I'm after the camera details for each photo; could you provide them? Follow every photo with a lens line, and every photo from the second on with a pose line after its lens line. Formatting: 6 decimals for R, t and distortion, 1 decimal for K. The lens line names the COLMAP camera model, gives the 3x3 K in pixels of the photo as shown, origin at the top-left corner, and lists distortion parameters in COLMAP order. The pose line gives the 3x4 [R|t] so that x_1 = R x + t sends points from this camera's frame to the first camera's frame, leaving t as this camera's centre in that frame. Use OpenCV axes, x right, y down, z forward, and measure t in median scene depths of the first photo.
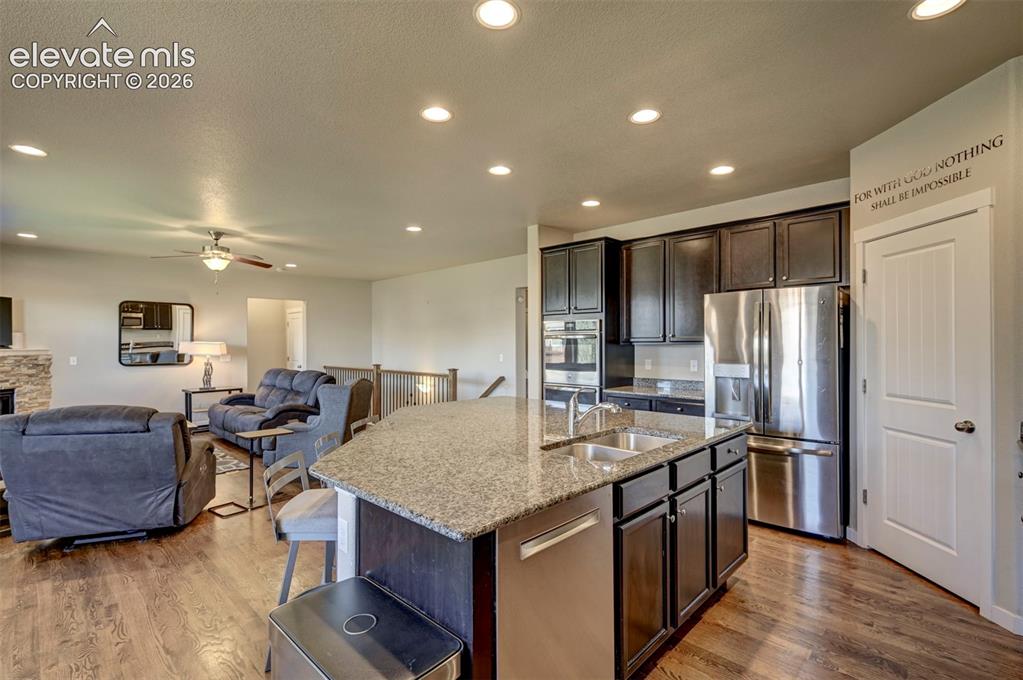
lens RADIAL K [[465.9, 0, 515.6], [0, 465.9, 342.7], [0, 0, 1]] dist [0.001685, -0.000448]
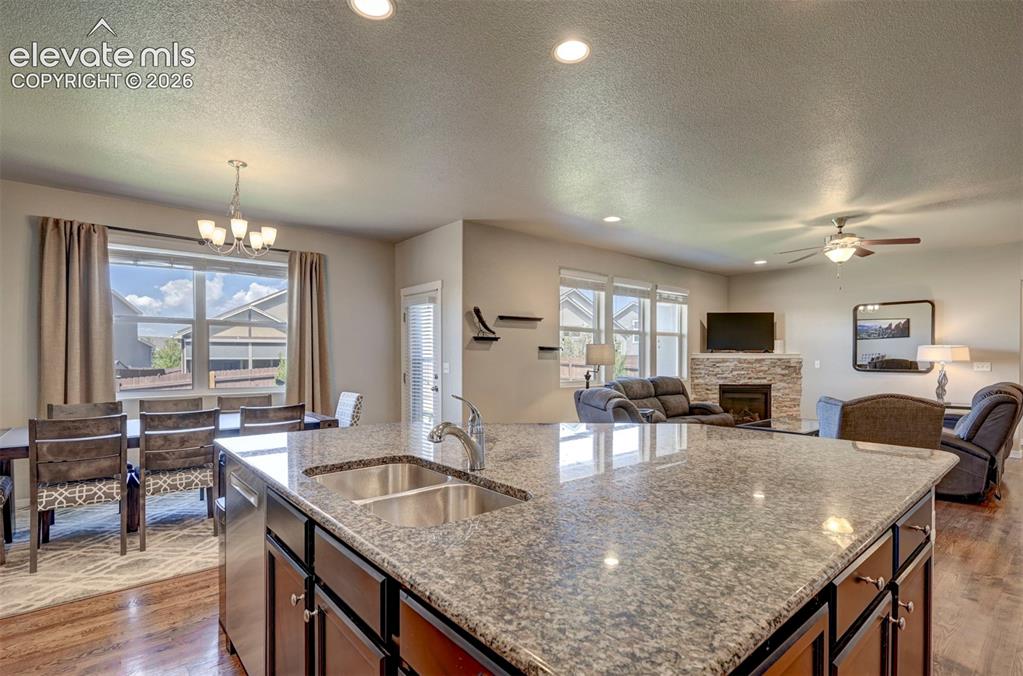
lens RADIAL K [[489.4, 0, 515.2], [0, 489.4, 359.8], [0, 0, 1]] dist [-0.000064, -0.000150]
pose [[-0.092297, 0.009853, -0.995683, 0.298358], [0.003281, 0.999949, 0.009591, 0.015966], [0.995726, -0.002382, -0.092325, 0.423384]]
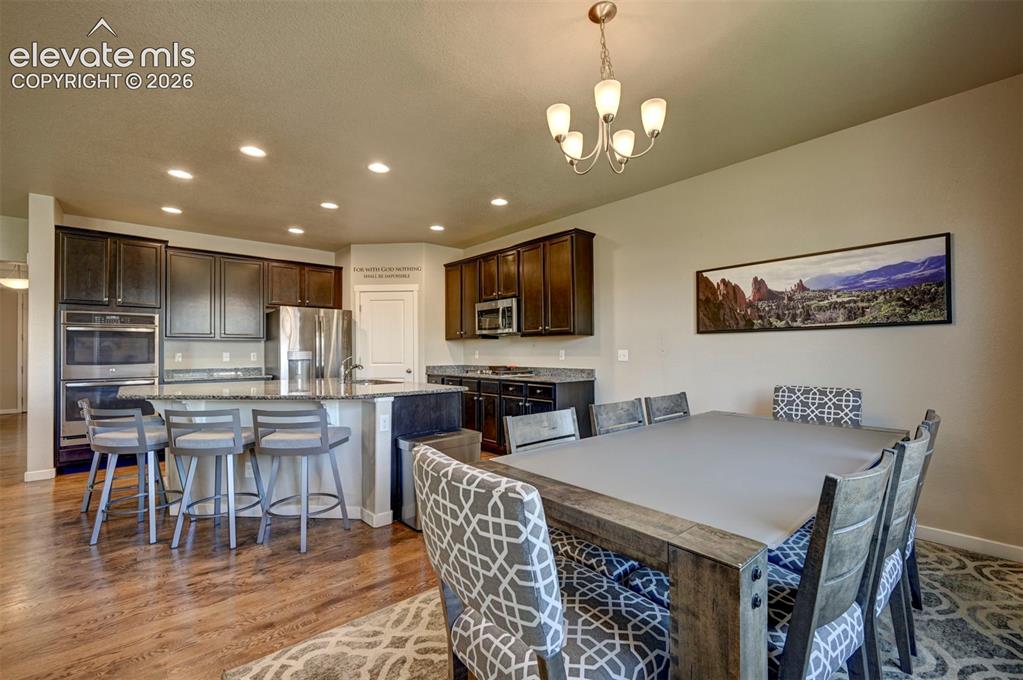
lens RADIAL K [[431.5, 0, 510.8], [0, 431.5, 344.5], [0, 0, 1]] dist [0.000420, -0.000060]
pose [[0.085870, 0.018029, 0.996143, -0.560695], [0.004621, 0.999818, -0.018494, 0.030501], [-0.996296, 0.006191, 0.085771, 0.079533]]
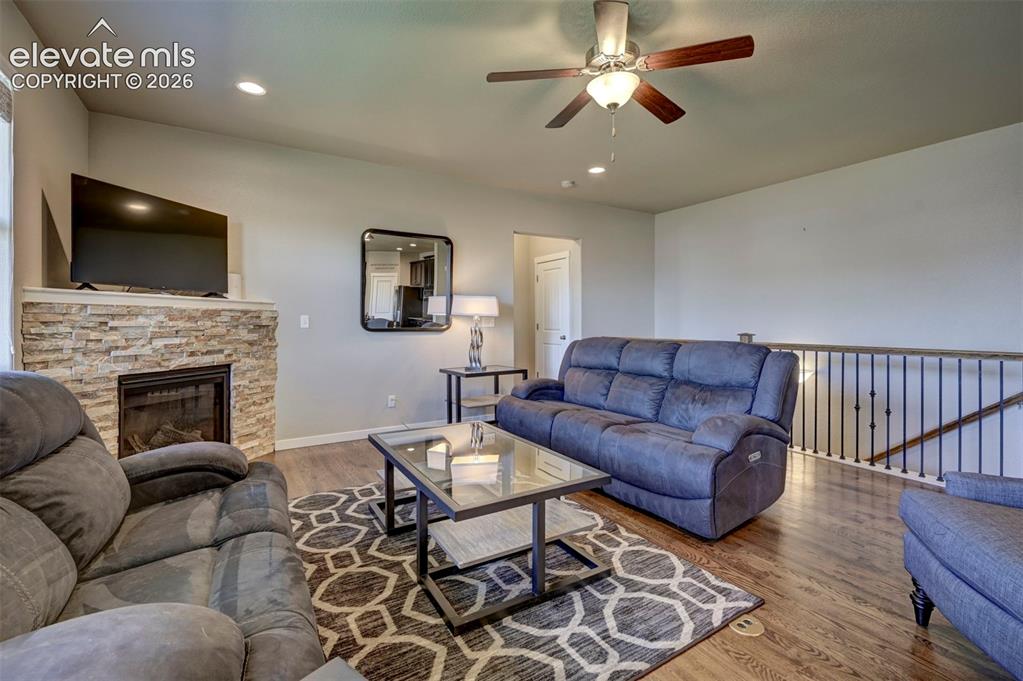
lens RADIAL K [[453.9, 0, 522.9], [0, 453.9, 321.9], [0, 0, 1]] dist [-0.010048, 0.001340]
pose [[0.973420, 0.004048, -0.228994, -0.556828], [-0.003337, 0.999988, 0.003491, 0.039266], [0.229005, -0.002634, 0.973422, 0.503101]]
